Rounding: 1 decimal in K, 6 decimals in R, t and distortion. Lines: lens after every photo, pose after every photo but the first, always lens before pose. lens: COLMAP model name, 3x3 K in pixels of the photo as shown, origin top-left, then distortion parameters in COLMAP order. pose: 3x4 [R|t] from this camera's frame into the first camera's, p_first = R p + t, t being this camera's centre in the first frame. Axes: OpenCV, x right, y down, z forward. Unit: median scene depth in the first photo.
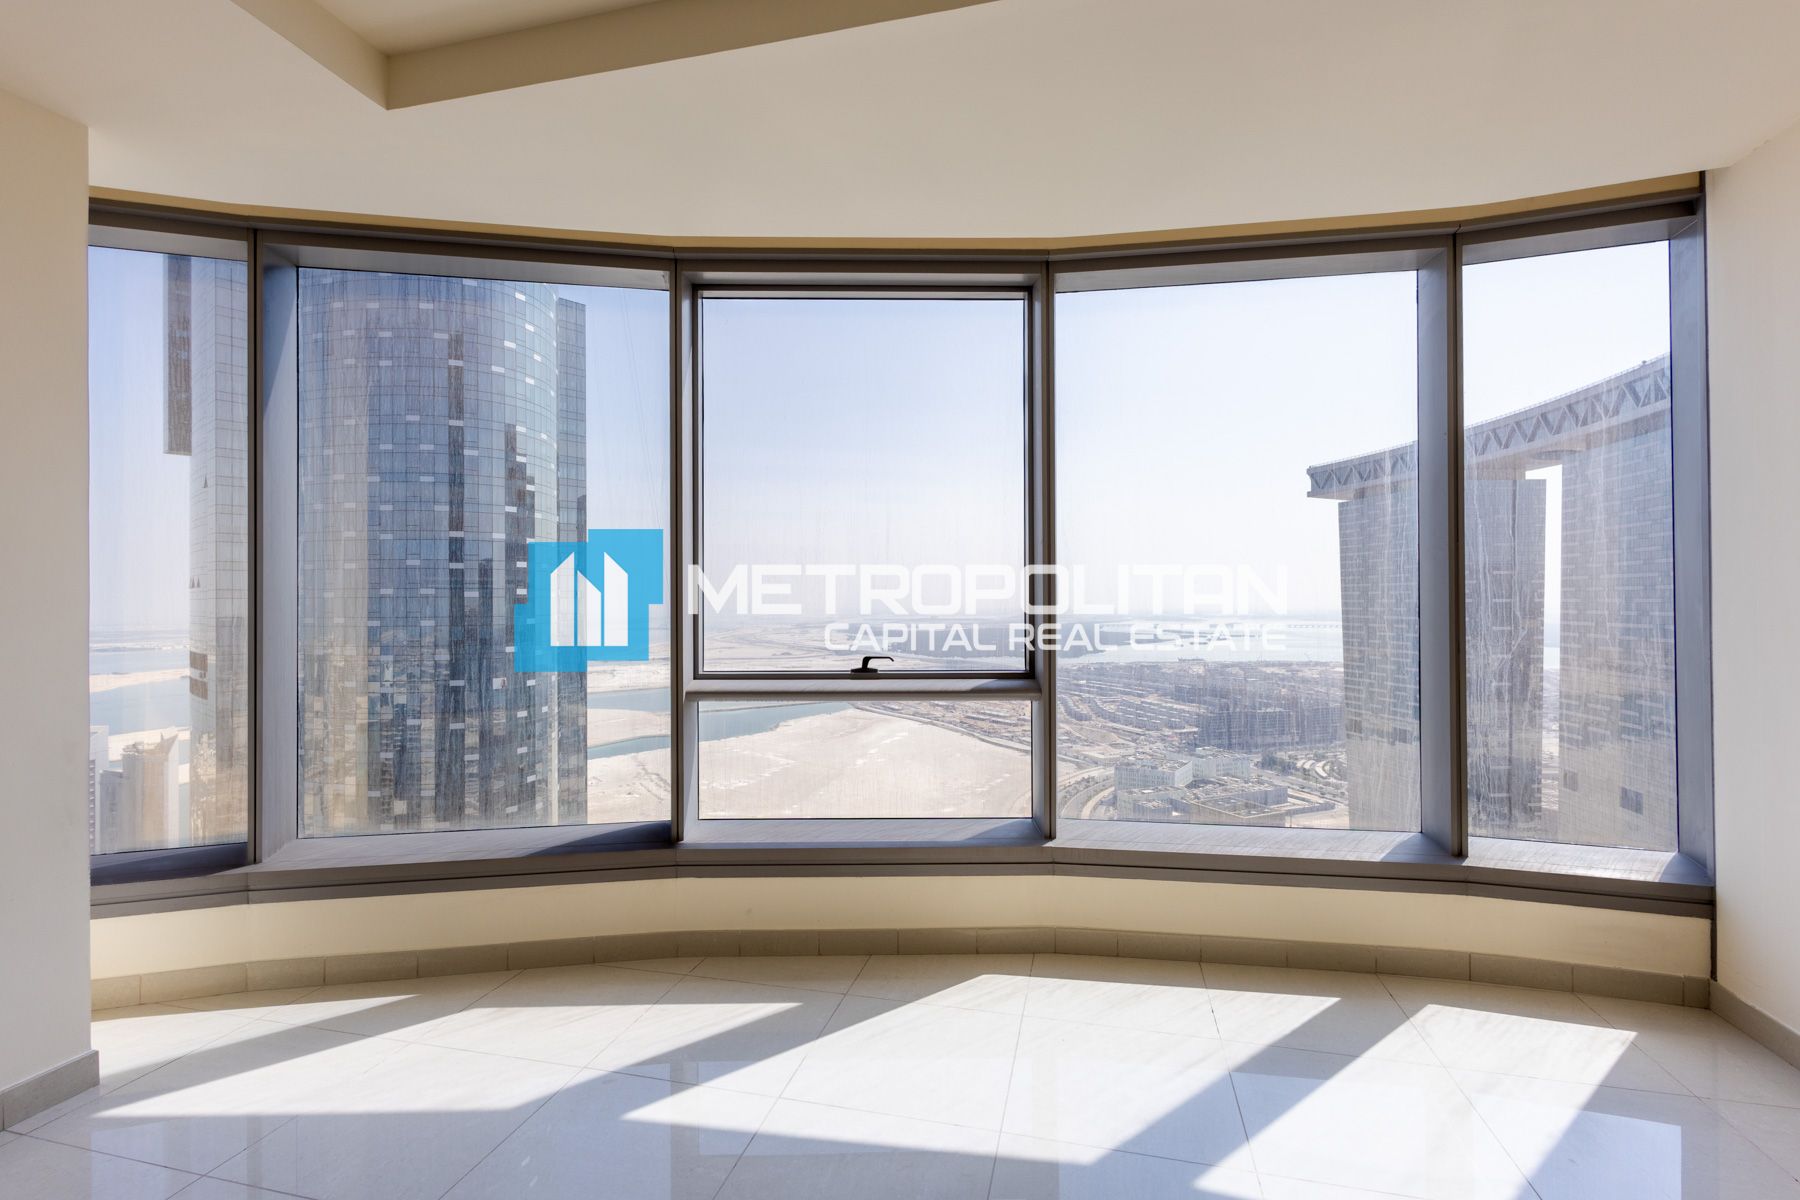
lens RADIAL K [[817.6, 0, 900.0], [0, 817.6, 600.0], [0, 0, 1]] dist [0.001239, 0.000164]
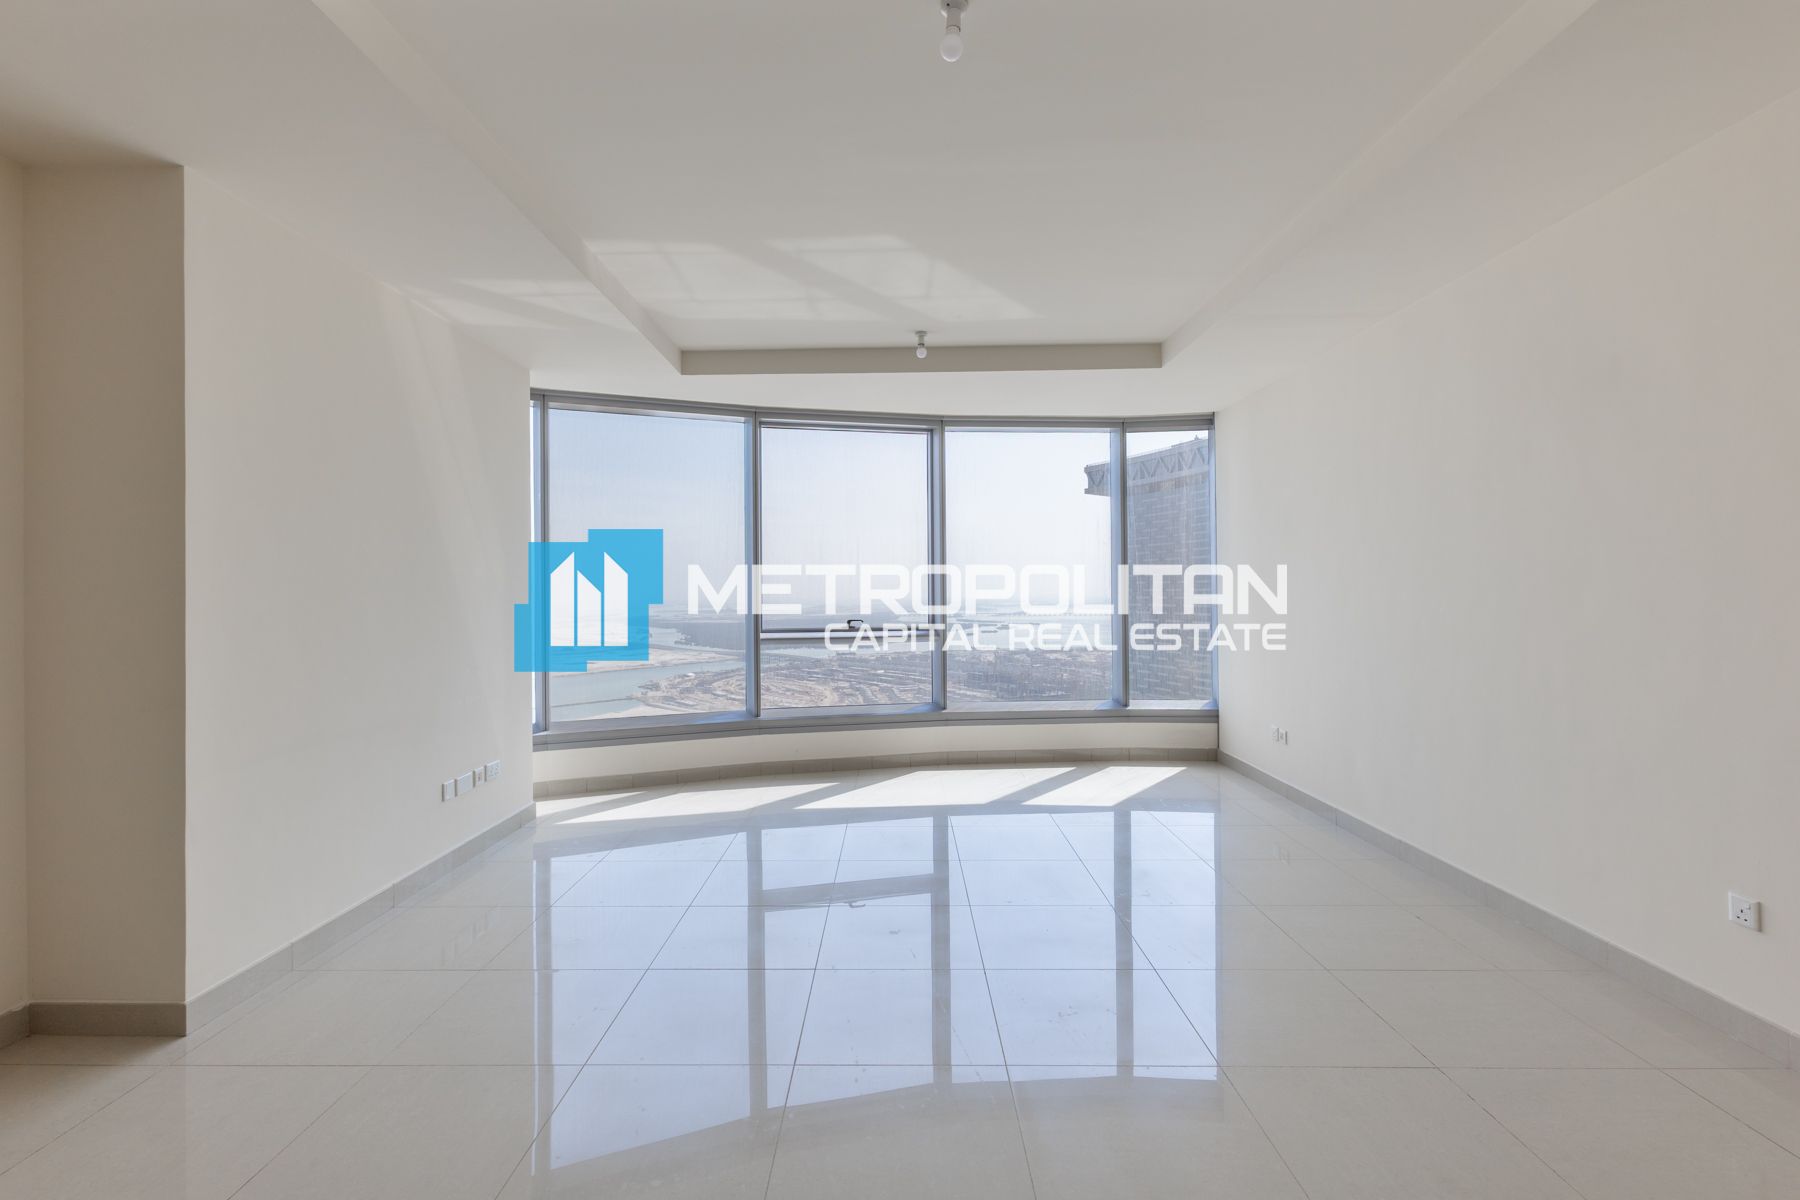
lens RADIAL K [[817.6, 0, 900.0], [0, 817.6, 600.0], [0, 0, 1]] dist [0.001239, 0.000164]
pose [[0.971346, -0.007286, 0.237557, -0.419046], [0.004108, 0.999895, 0.013872, -0.005128], [-0.237634, -0.012499, 0.971274, -0.971179]]
